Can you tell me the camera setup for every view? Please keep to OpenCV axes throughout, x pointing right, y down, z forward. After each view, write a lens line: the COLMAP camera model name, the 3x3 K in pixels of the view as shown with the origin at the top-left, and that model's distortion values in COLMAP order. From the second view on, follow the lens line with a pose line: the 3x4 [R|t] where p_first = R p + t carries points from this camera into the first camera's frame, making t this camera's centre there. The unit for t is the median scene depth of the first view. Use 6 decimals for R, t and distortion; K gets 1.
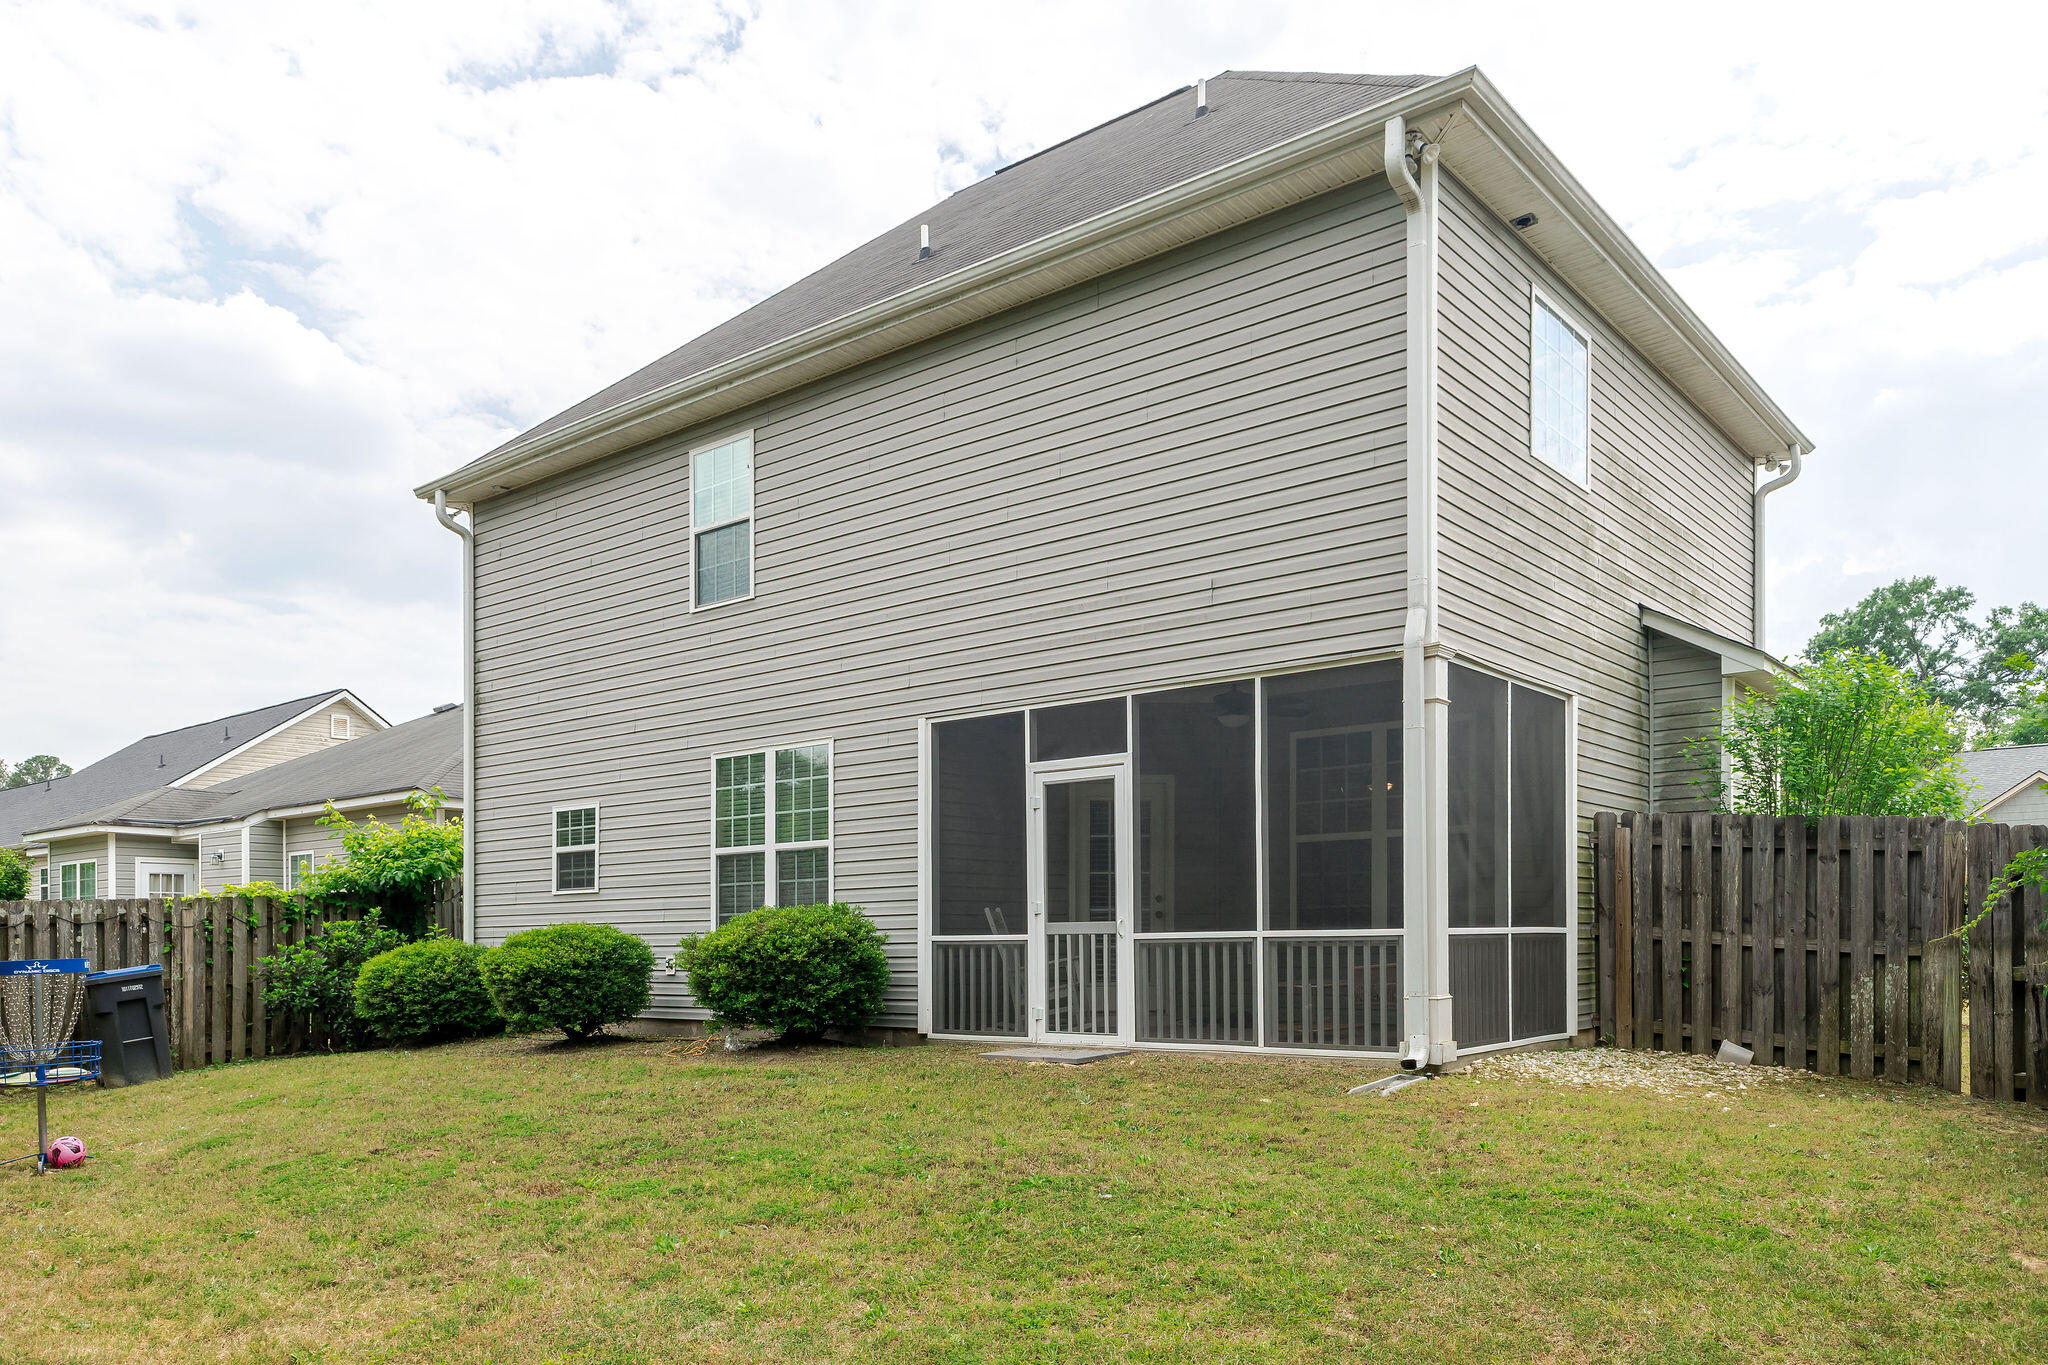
lens RADIAL K [[1491.9, 0, 1013.8], [0, 1491.9, 888.6], [0, 0, 1]] dist [0.053827, -0.001065]
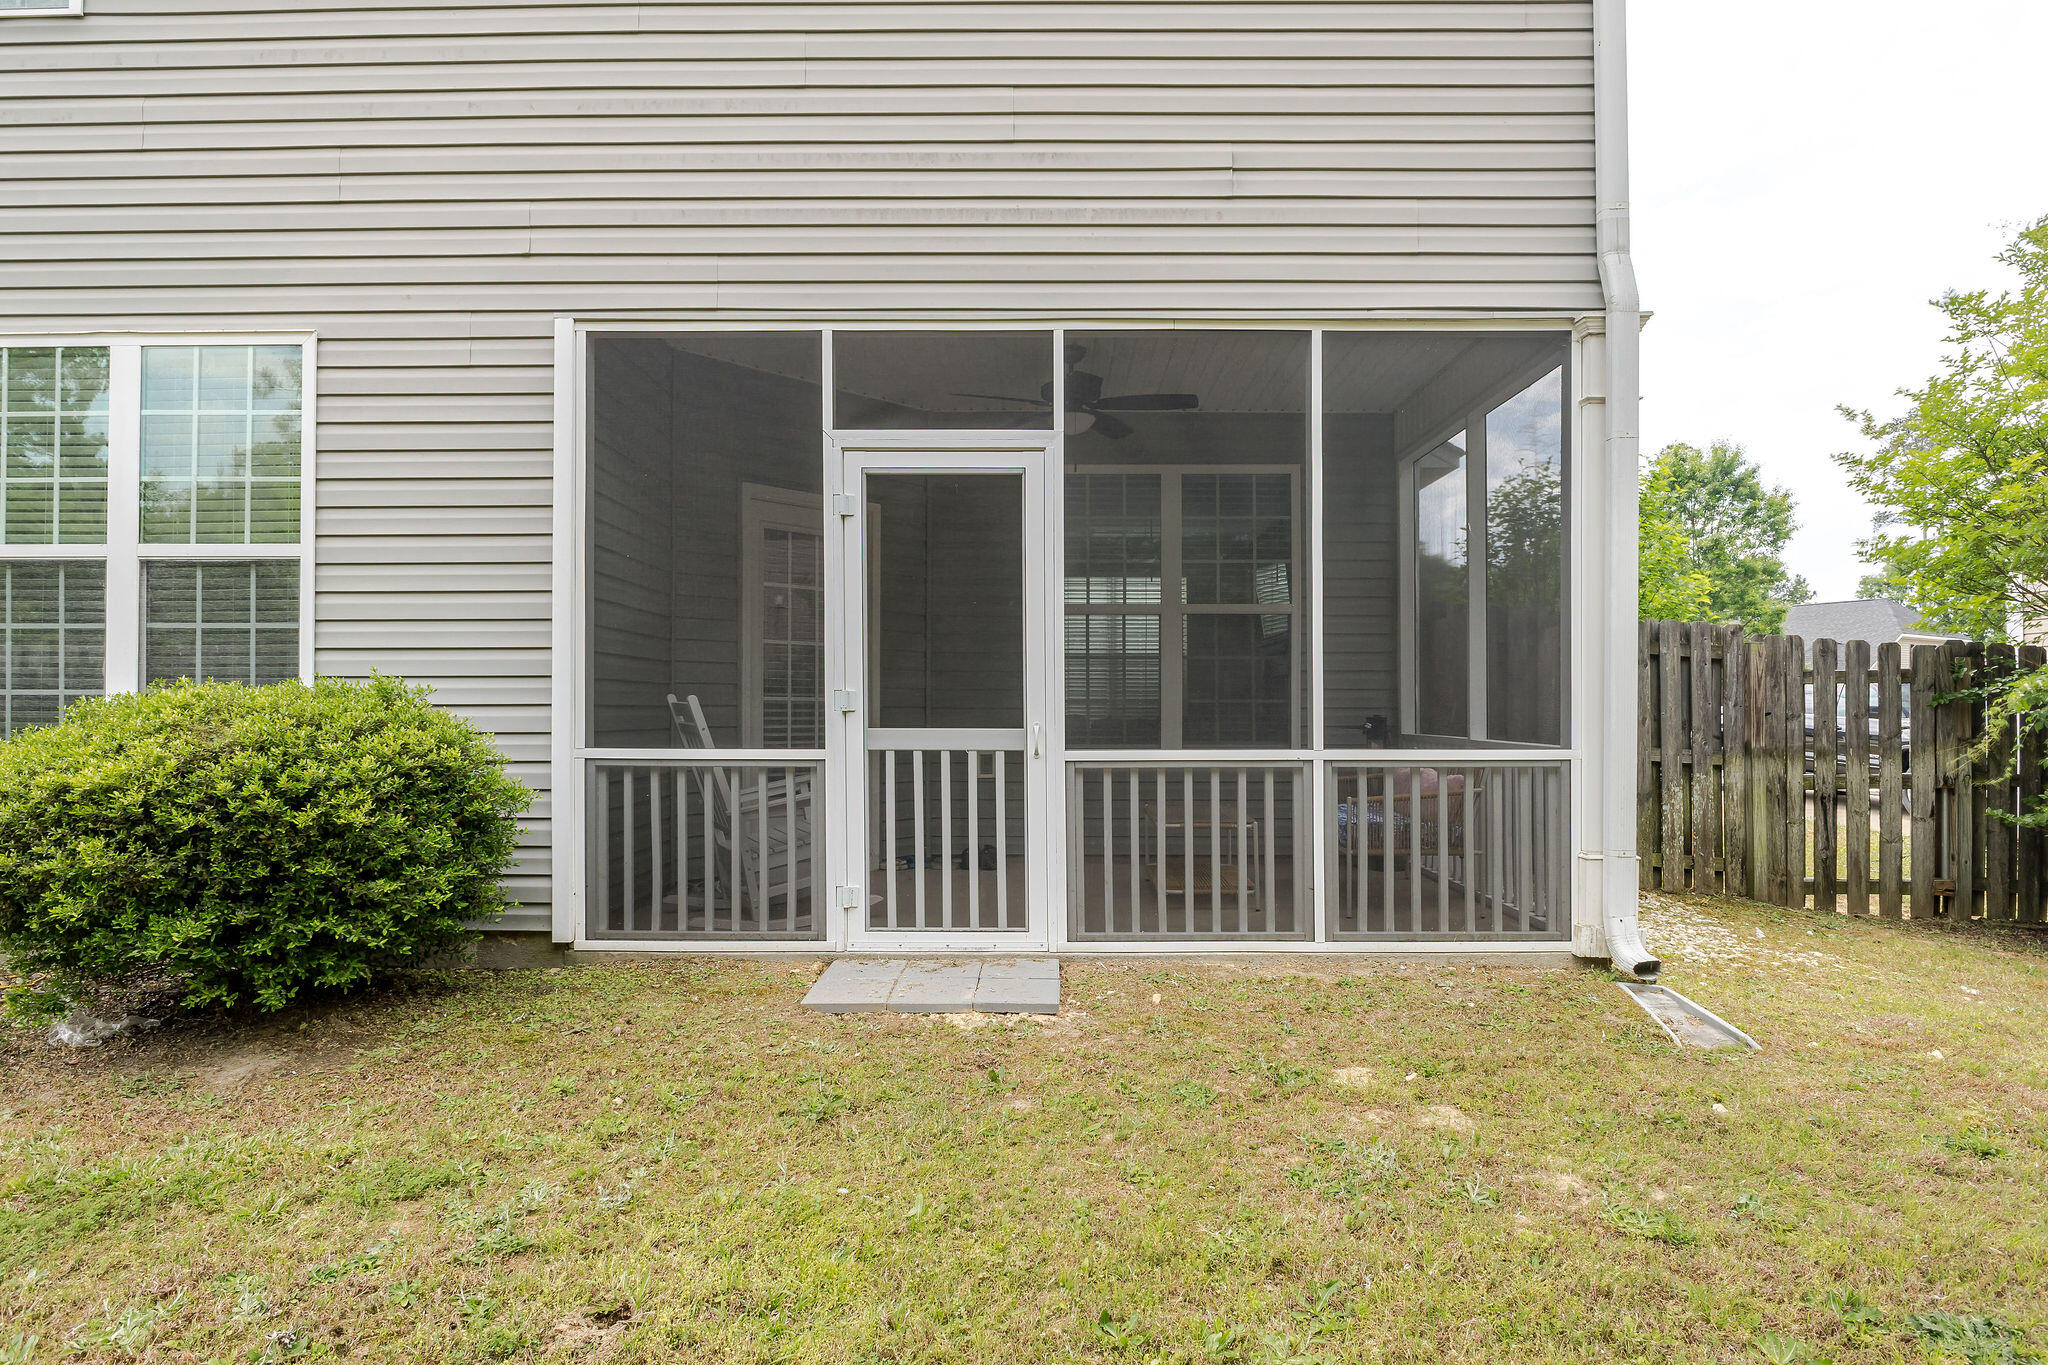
lens RADIAL K [[1107.4, 0, 1012.3], [0, 1107.4, 697.6], [0, 0, 1]] dist [-0.008779, -0.000110]
pose [[0.777954, 0.015183, 0.628137, -0.188953], [-0.033265, 0.999301, 0.017045, 0.003247], [-0.627440, -0.034155, 0.777916, 0.649416]]
